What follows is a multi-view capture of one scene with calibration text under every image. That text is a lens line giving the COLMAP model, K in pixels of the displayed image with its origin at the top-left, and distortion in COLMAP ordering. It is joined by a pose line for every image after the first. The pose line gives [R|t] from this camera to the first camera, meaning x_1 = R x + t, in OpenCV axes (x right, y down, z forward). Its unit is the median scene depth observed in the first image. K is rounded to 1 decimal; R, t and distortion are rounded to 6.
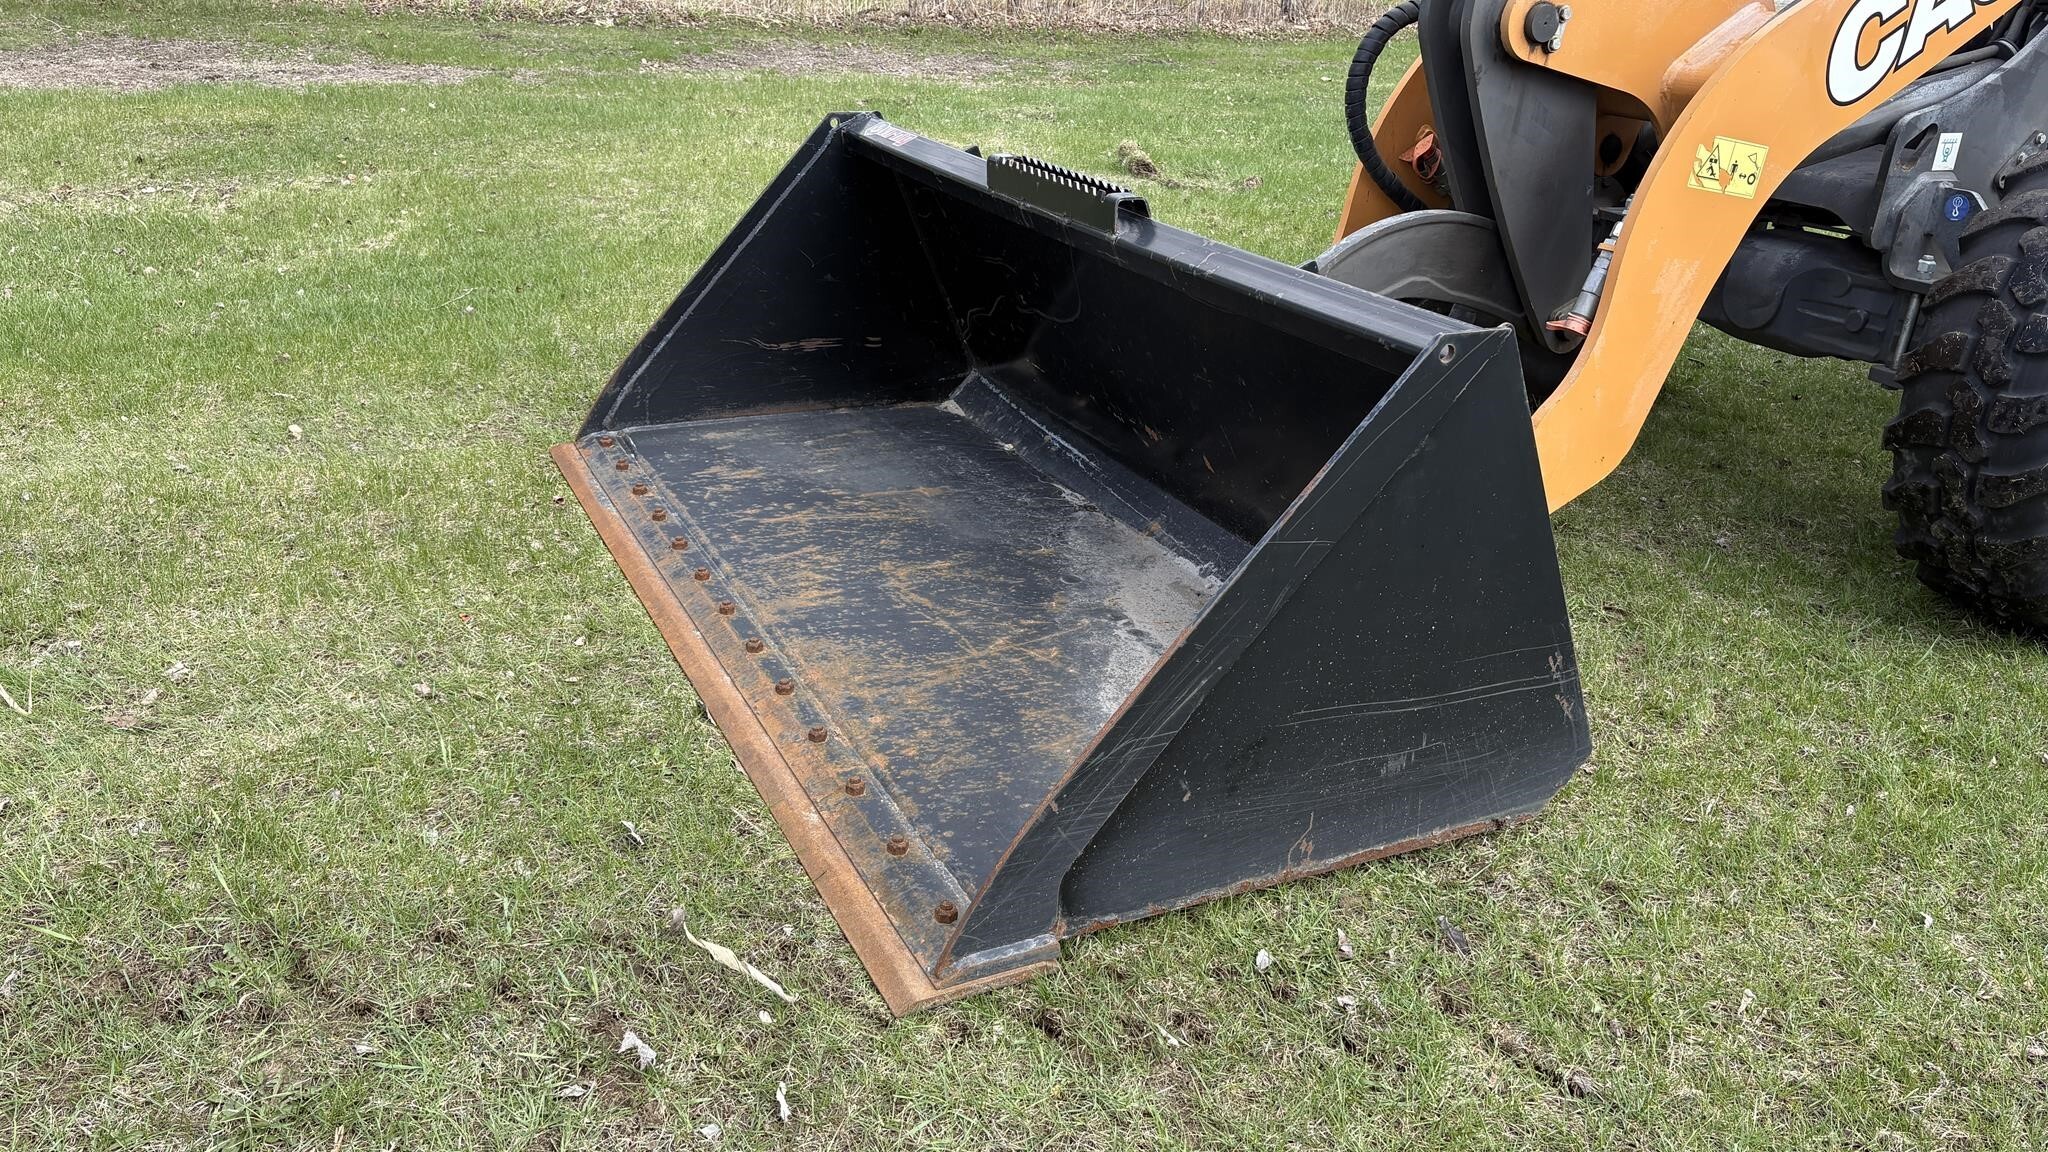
lens RADIAL K [[1612.7, 0, 1007.7], [0, 1612.7, 571.2], [0, 0, 1]] dist [0.044858, -0.043337]
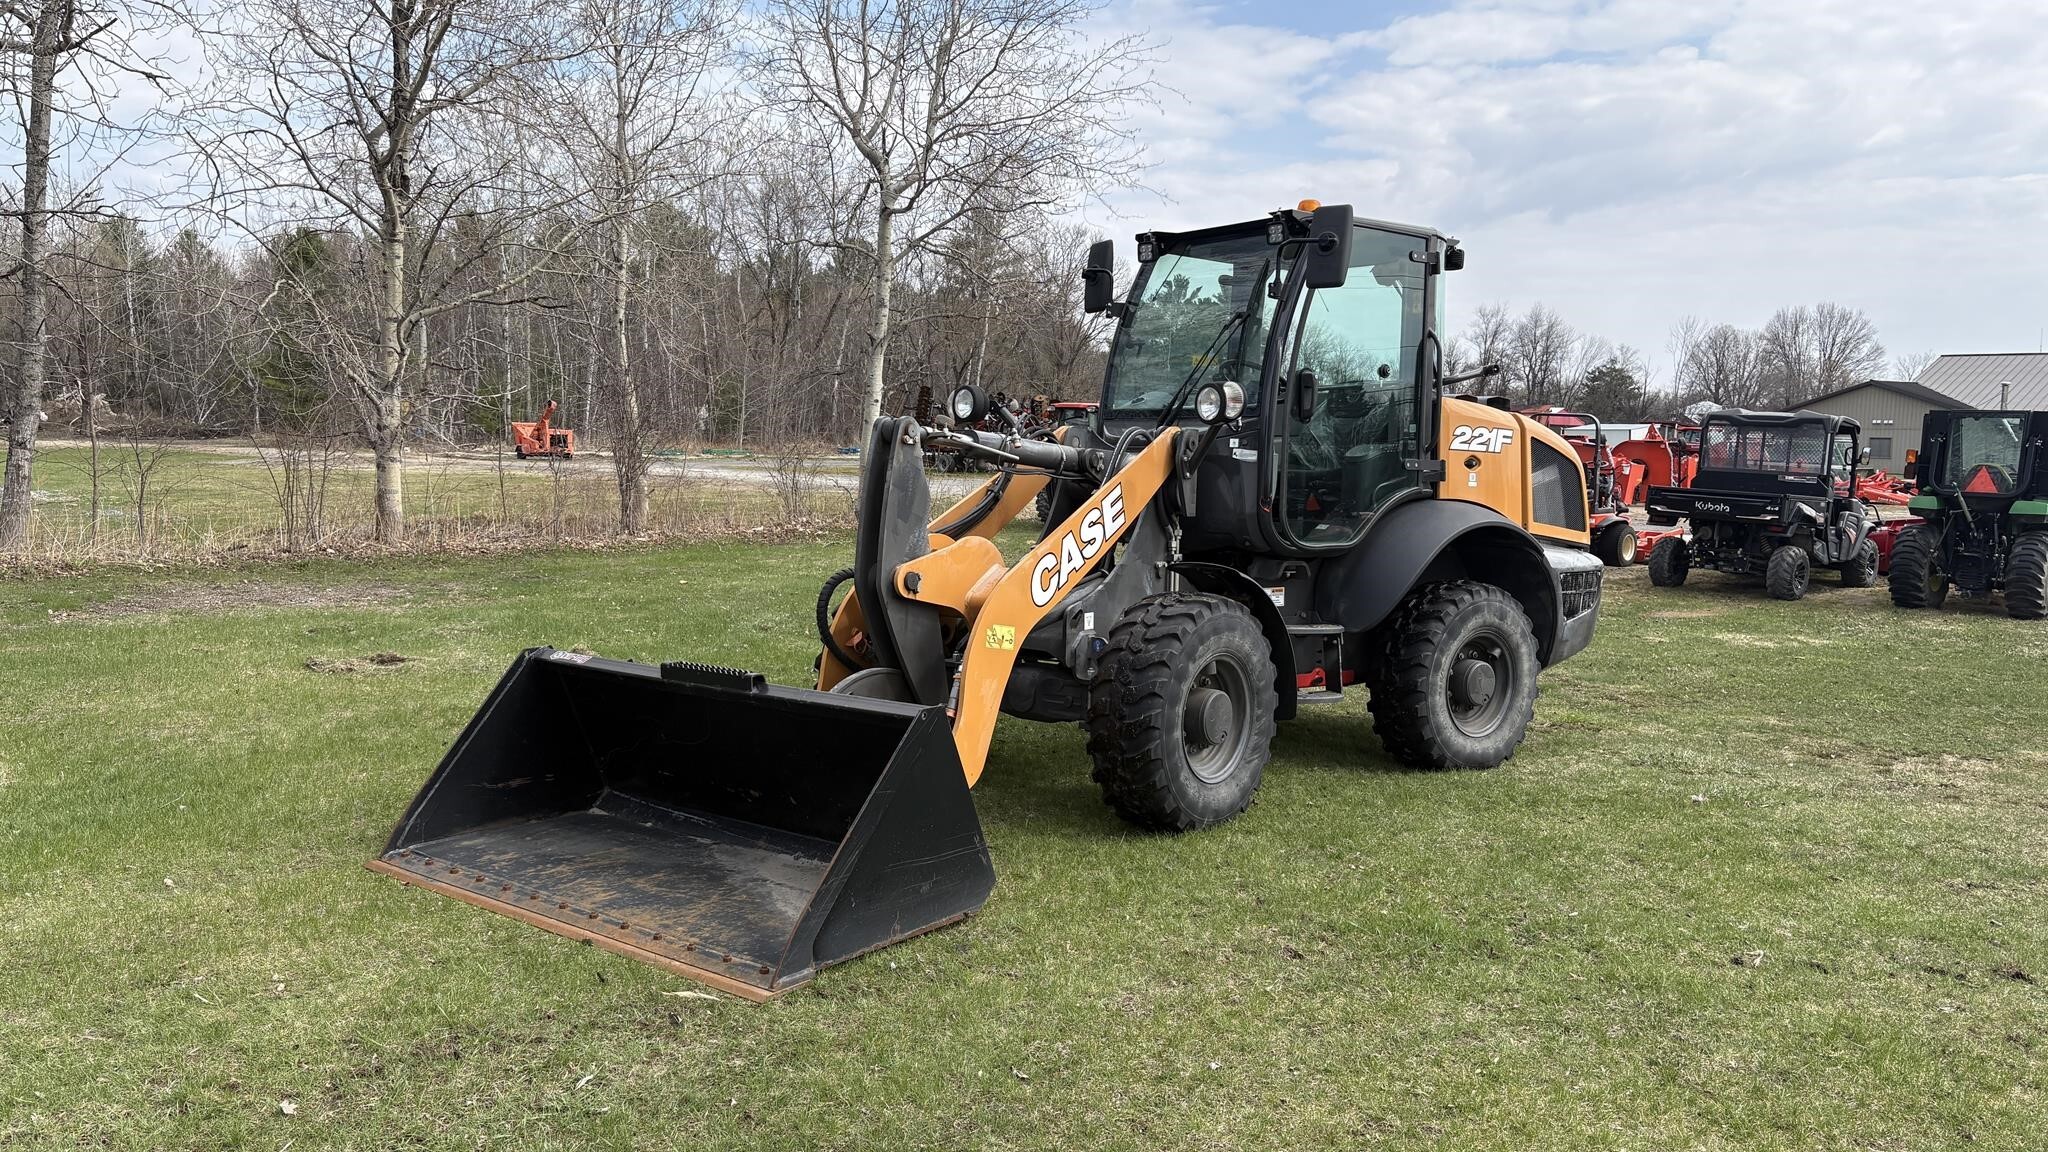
lens RADIAL K [[1612.7, 0, 1023.1], [0, 1612.7, 587.2], [0, 0, 1]] dist [0.044858, -0.043337]
pose [[0.904205, -0.073600, 0.420710, -0.431080], [0.186580, 0.954145, -0.234084, 0.198783], [-0.384190, 0.290155, 0.876475, -0.920827]]
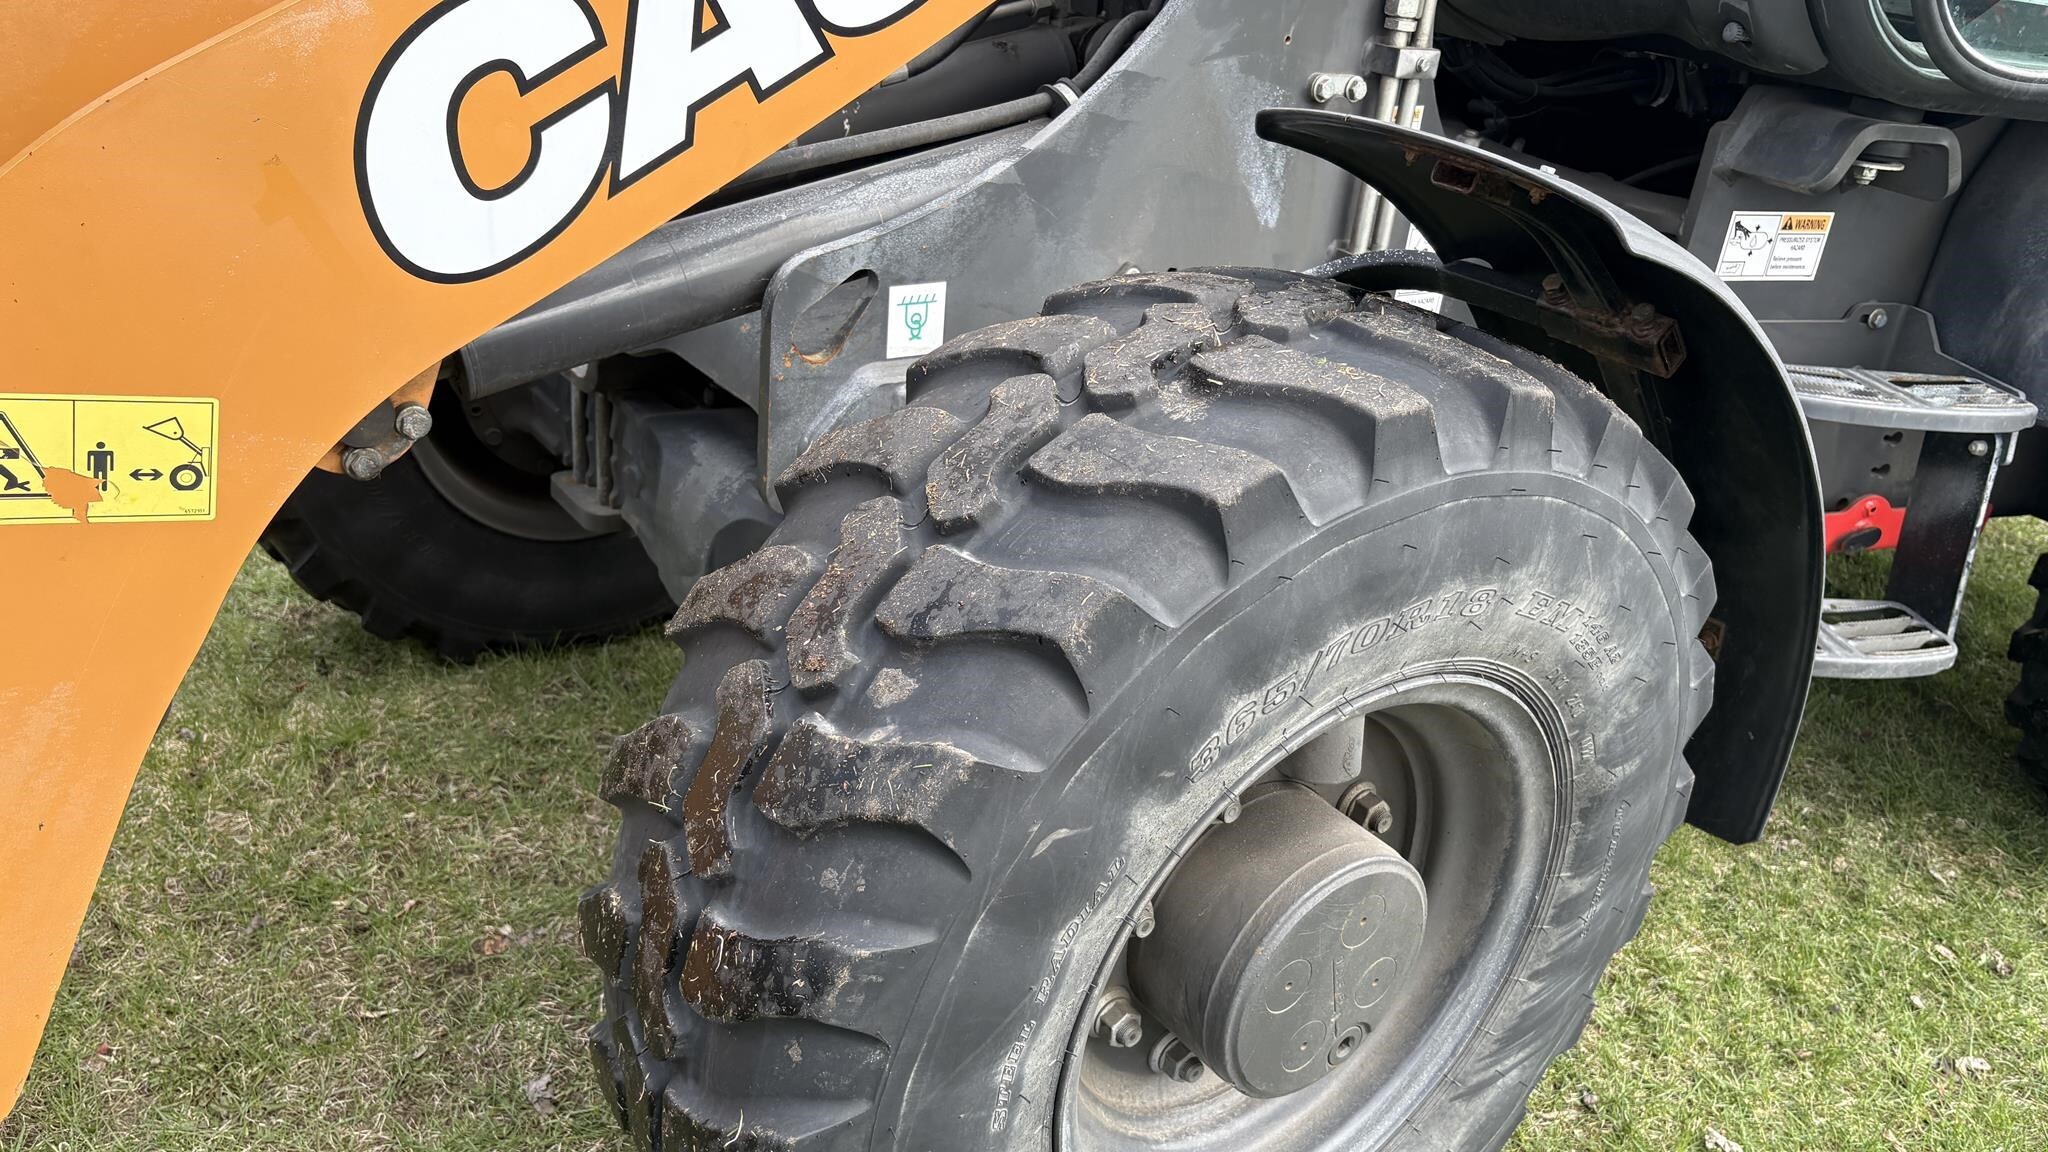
lens RADIAL K [[1612.7, 0, 1017.6], [0, 1612.7, 614.7], [0, 0, 1]] dist [0.044858, -0.043337]
pose [[0.984466, -0.035521, 0.171946, 0.557193], [0.020606, 0.995928, 0.087763, -0.225745], [-0.174364, -0.082856, 0.981189, 0.539167]]
